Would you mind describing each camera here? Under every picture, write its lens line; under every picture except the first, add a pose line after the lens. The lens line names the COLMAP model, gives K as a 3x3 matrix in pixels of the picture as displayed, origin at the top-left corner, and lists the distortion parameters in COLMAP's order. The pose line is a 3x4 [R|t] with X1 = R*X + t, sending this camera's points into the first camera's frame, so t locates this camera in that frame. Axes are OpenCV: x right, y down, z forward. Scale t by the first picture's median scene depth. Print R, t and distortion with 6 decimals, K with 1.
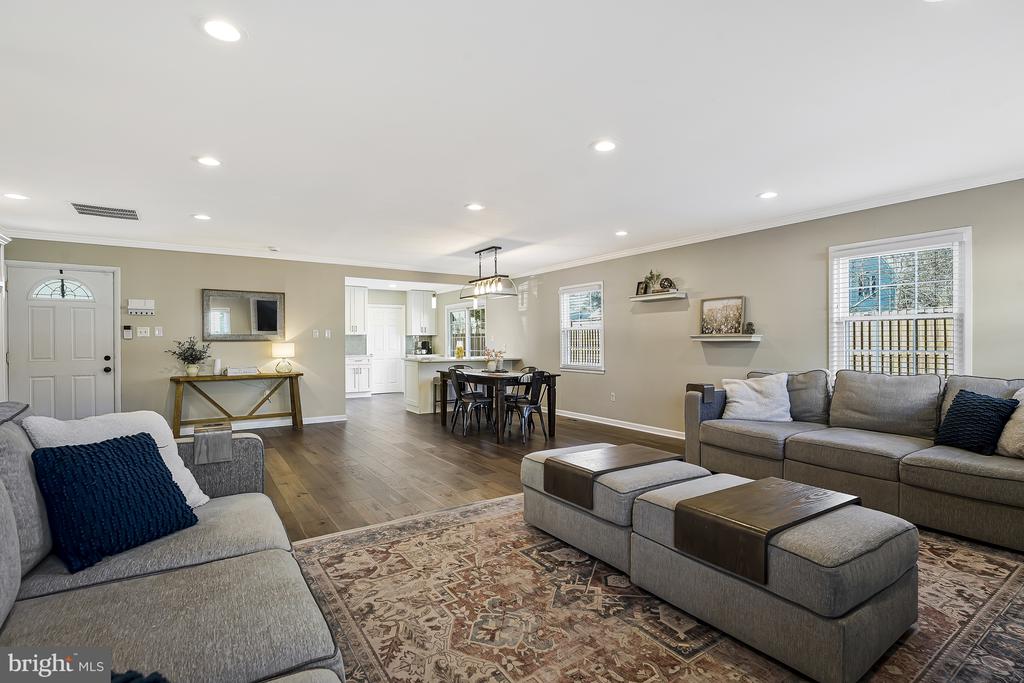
lens RADIAL K [[481.9, 0, 512.0], [0, 481.9, 341.5], [0, 0, 1]] dist [-0.002602, -0.000406]
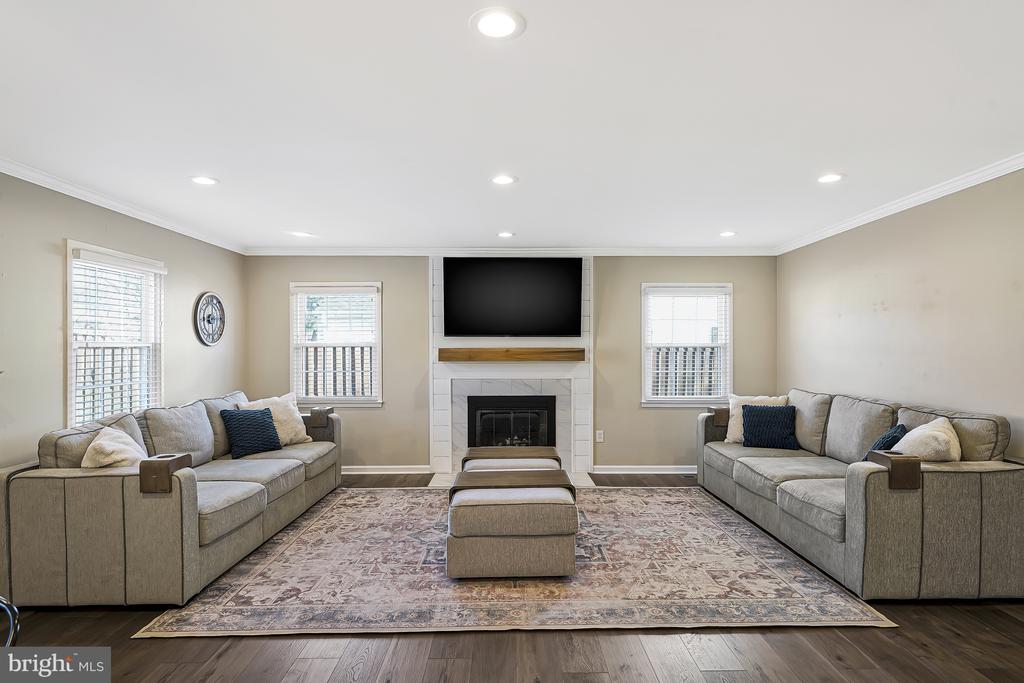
lens RADIAL K [[554.5, 0, 512.0], [0, 554.5, 341.5], [0, 0, 1]] dist [0.000860, 0.001467]
pose [[-0.836437, 0.009022, 0.547989, -0.500836], [0.006715, 0.999958, -0.006214, -0.067273], [-0.548022, -0.001518, -0.836462, 2.152978]]
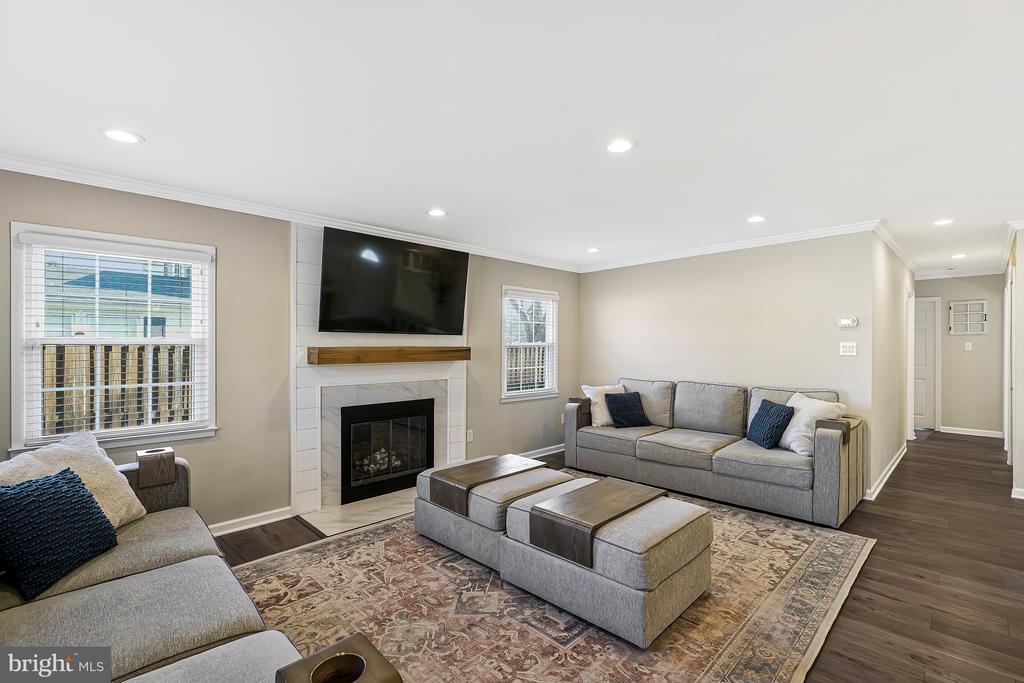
lens RADIAL K [[461.9, 0, 512.0], [0, 461.9, 341.5], [0, 0, 1]] dist [-0.001124, 0.000285]
pose [[-0.982294, 0.001185, -0.187343, 0.584061], [0.001967, 0.999990, -0.003989, -0.065933], [0.187337, -0.004287, -0.982286, 1.939825]]
